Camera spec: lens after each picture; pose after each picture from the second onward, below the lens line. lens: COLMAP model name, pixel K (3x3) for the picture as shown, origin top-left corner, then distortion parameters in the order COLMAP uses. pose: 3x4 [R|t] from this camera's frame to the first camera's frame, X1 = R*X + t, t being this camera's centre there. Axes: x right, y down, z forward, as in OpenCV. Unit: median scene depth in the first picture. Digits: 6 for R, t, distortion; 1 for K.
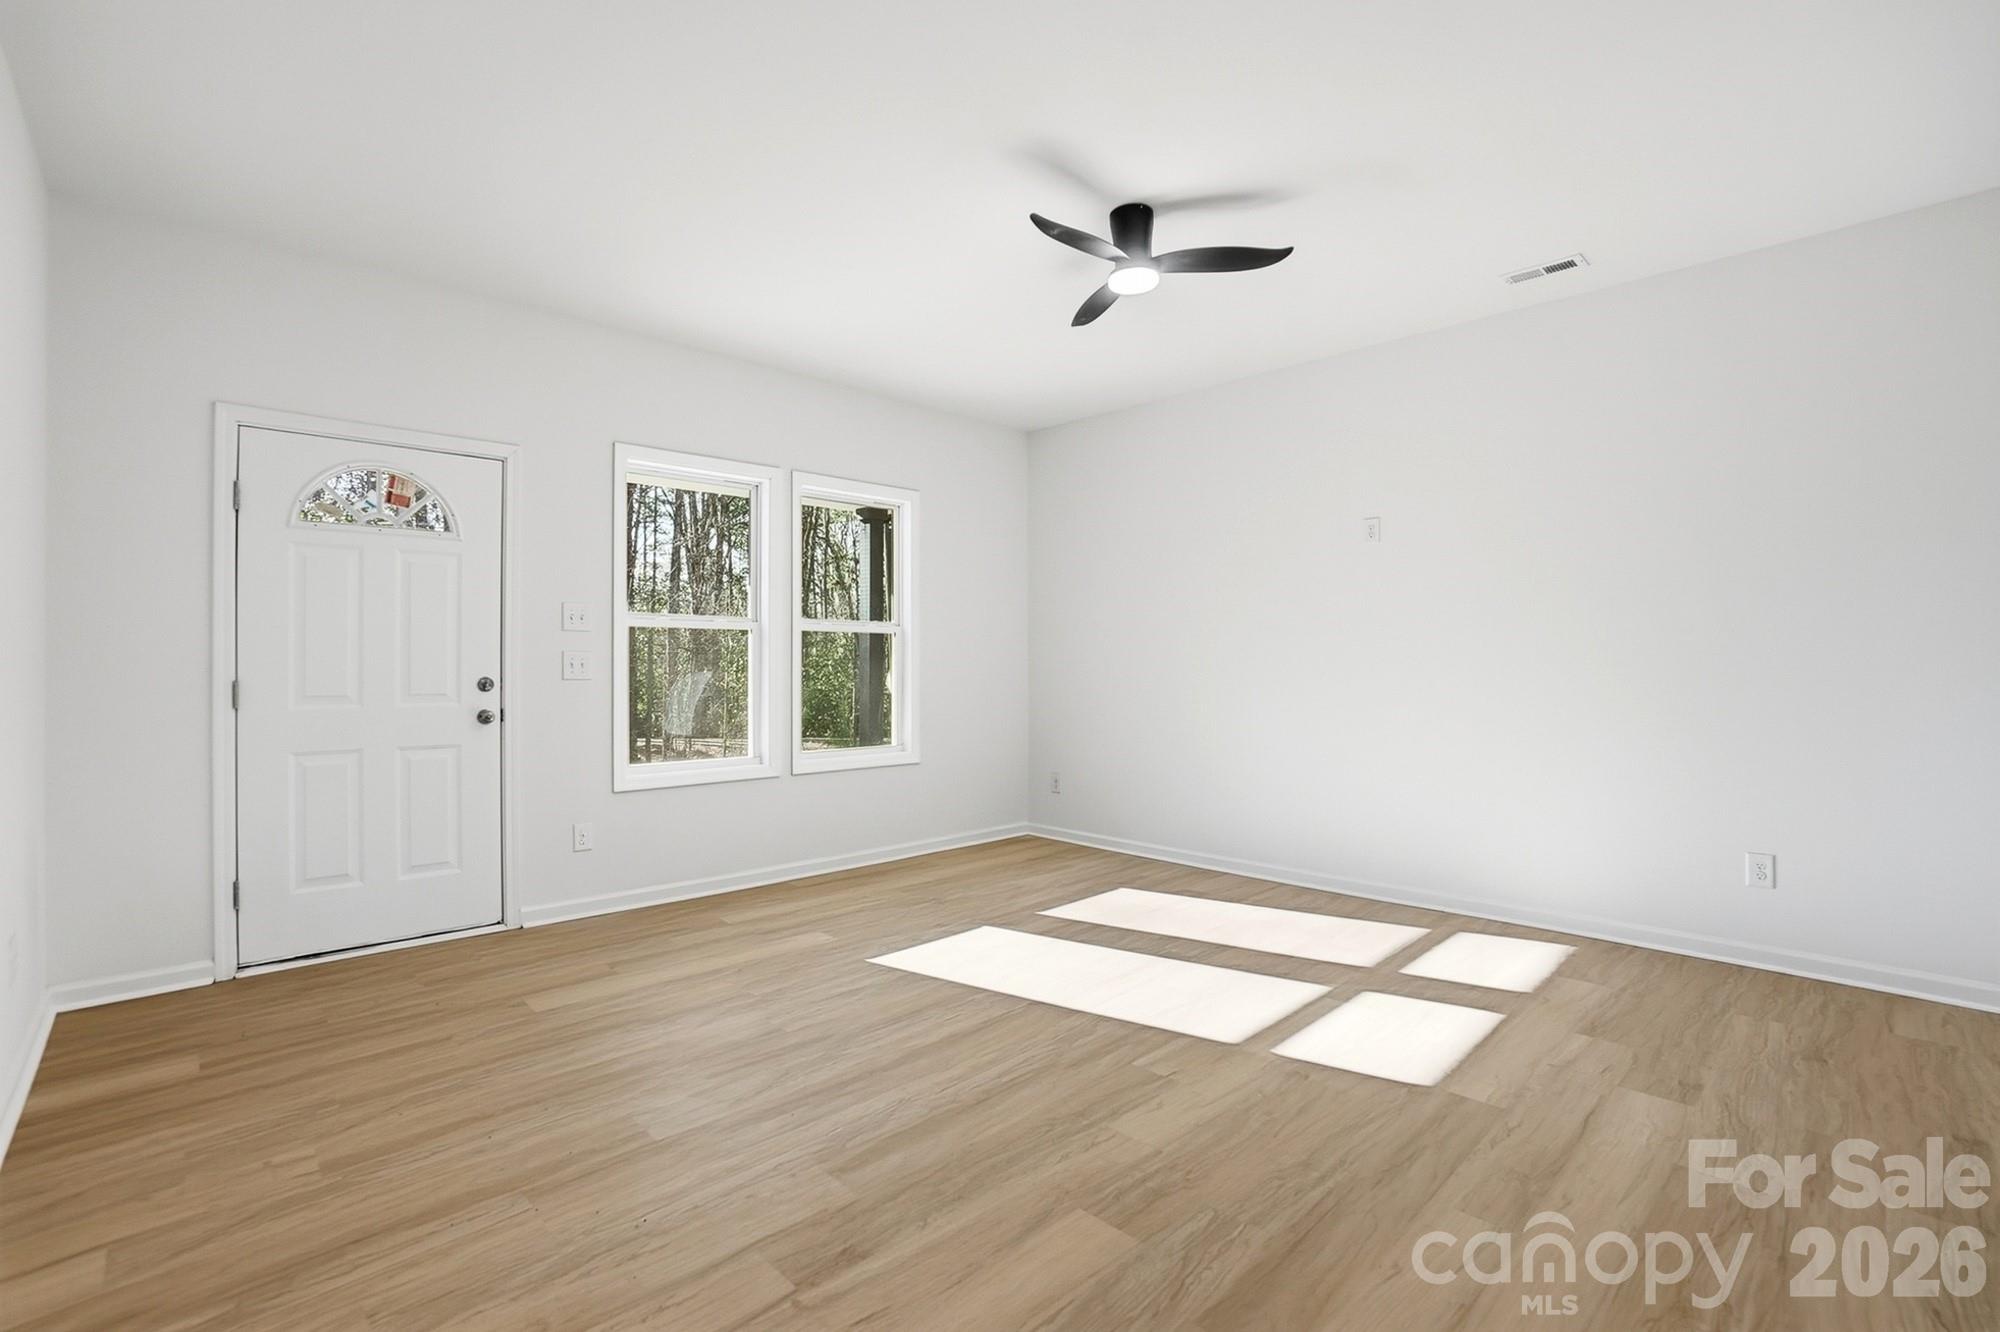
lens RADIAL K [[874.4, 0, 1000.0], [0, 874.4, 666.0], [0, 0, 1]] dist [-0.030254, 0.000395]
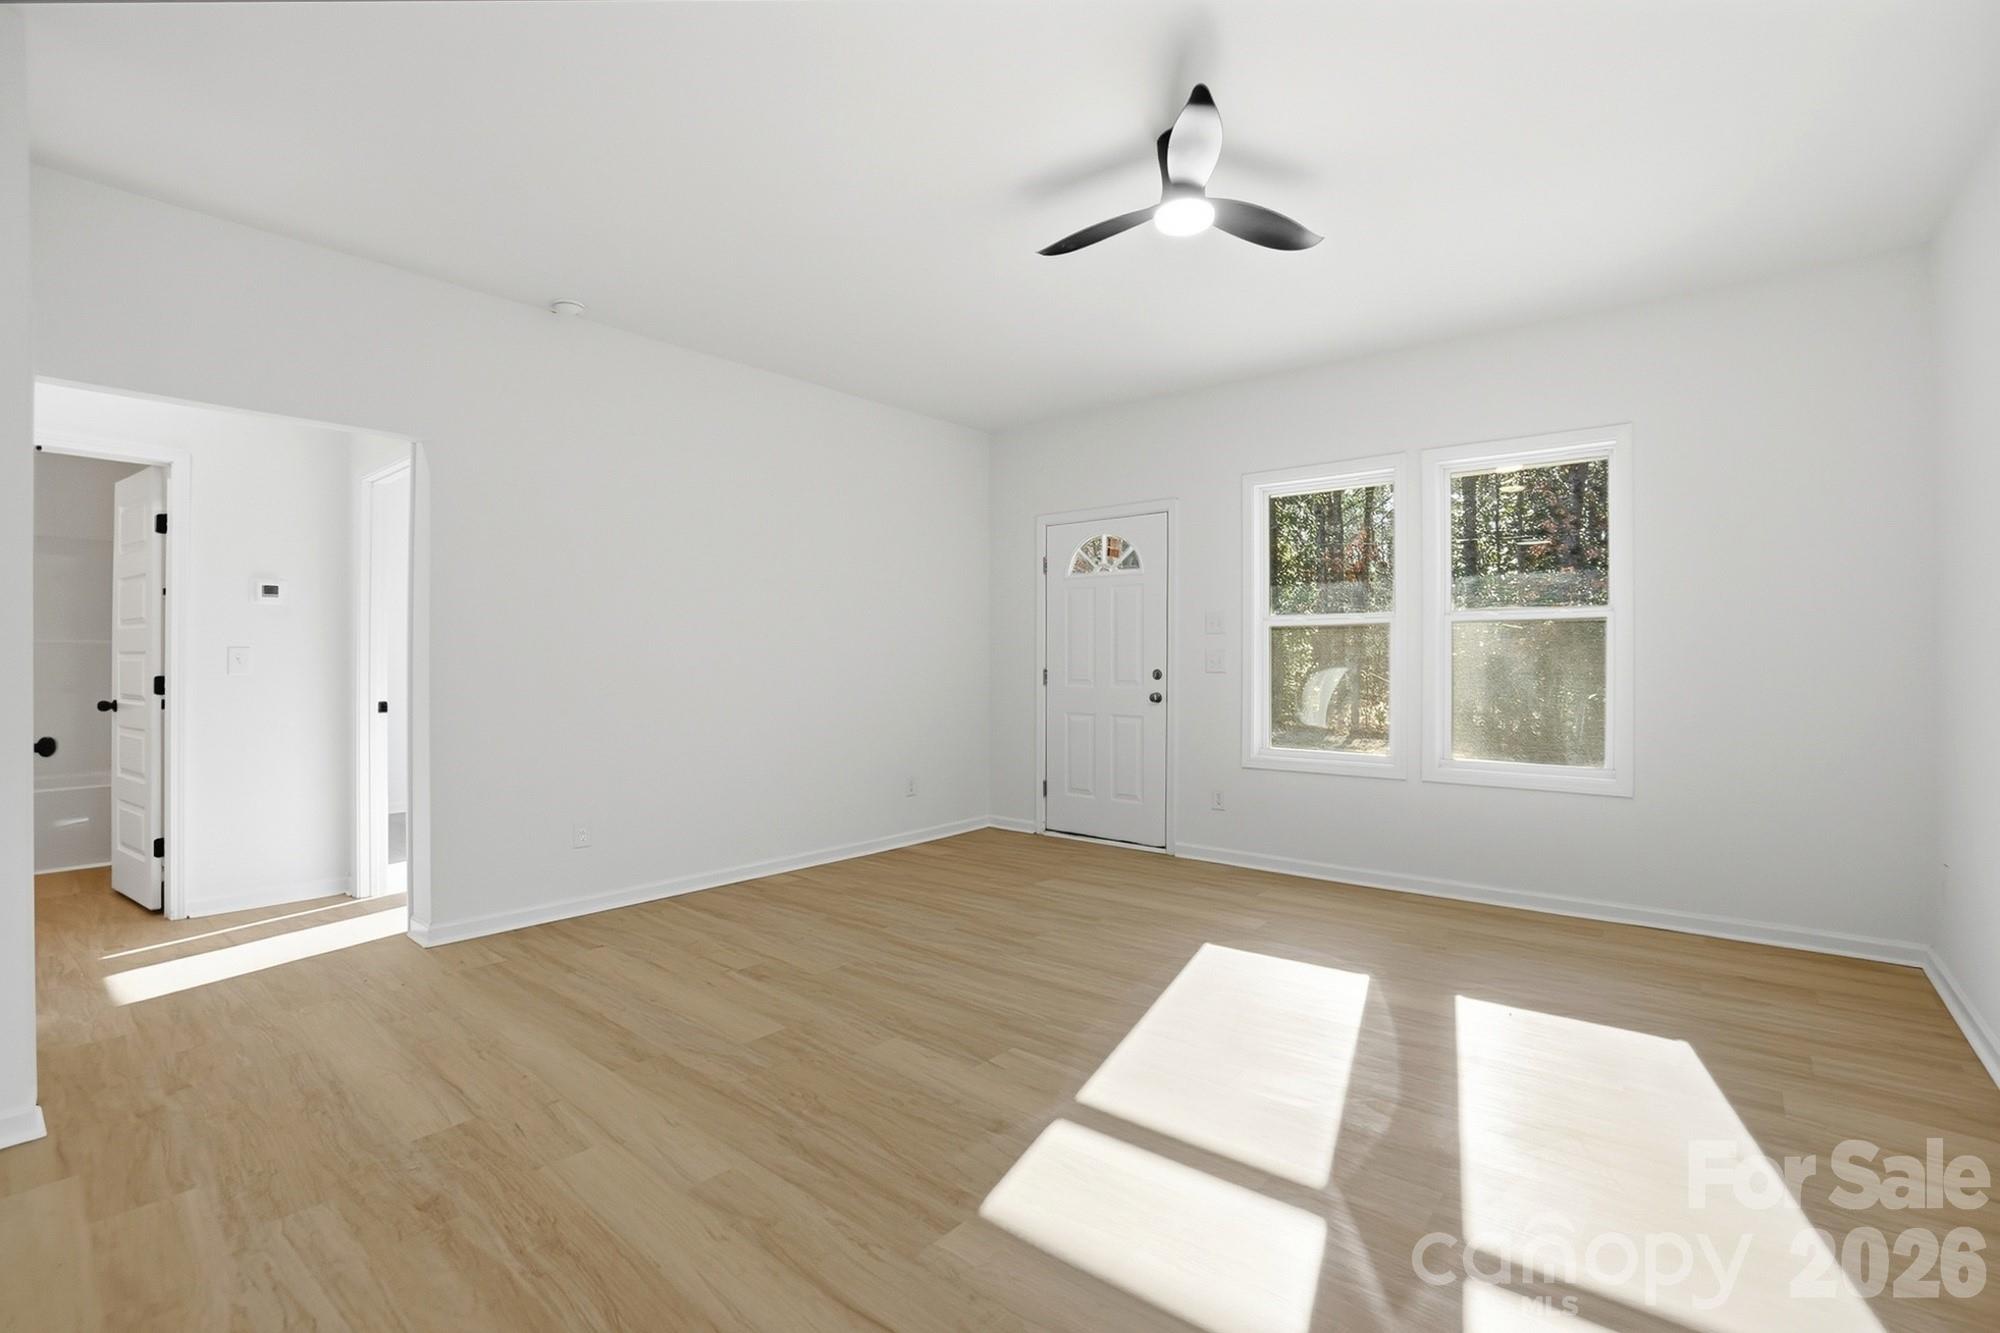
lens RADIAL K [[876.7, 0, 1000.0], [0, 876.7, 666.5], [0, 0, 1]] dist [-0.055341, -0.000215]
pose [[0.119656, 0.004695, -0.992804, 0.673250], [-0.003347, 0.999985, 0.004325, 0.002892], [0.992810, 0.002806, 0.119670, 0.499418]]
